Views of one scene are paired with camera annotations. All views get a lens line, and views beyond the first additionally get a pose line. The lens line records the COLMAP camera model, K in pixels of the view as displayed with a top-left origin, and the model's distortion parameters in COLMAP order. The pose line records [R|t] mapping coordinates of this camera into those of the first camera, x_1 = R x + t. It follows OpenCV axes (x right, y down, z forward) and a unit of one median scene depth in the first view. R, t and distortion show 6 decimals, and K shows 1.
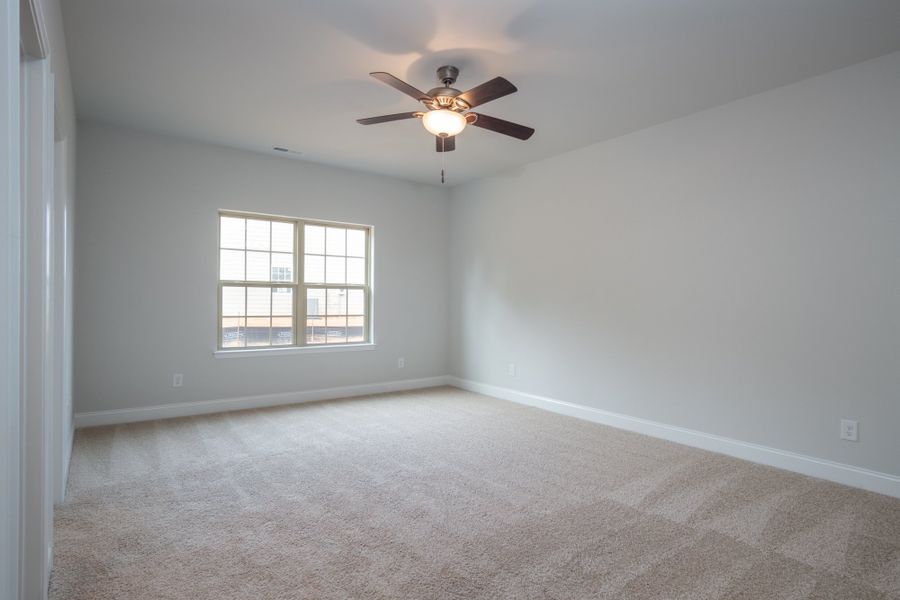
lens RADIAL K [[488.3, 0, 447.4], [0, 488.3, 304.9], [0, 0, 1]] dist [-0.001496, -0.000552]
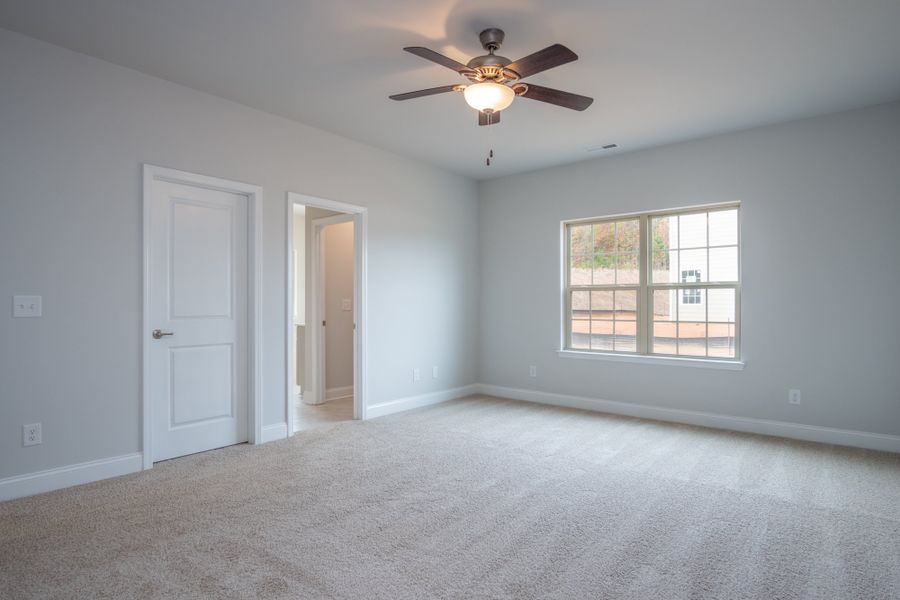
lens RADIAL K [[488.3, 0, 434.4], [0, 488.3, 305.2], [0, 0, 1]] dist [-0.001496, -0.000552]
pose [[0.267420, -0.006270, -0.963560, 0.454053], [-0.010838, 0.999896, -0.009514, 0.006385], [0.963519, 0.012987, 0.267324, 0.383132]]
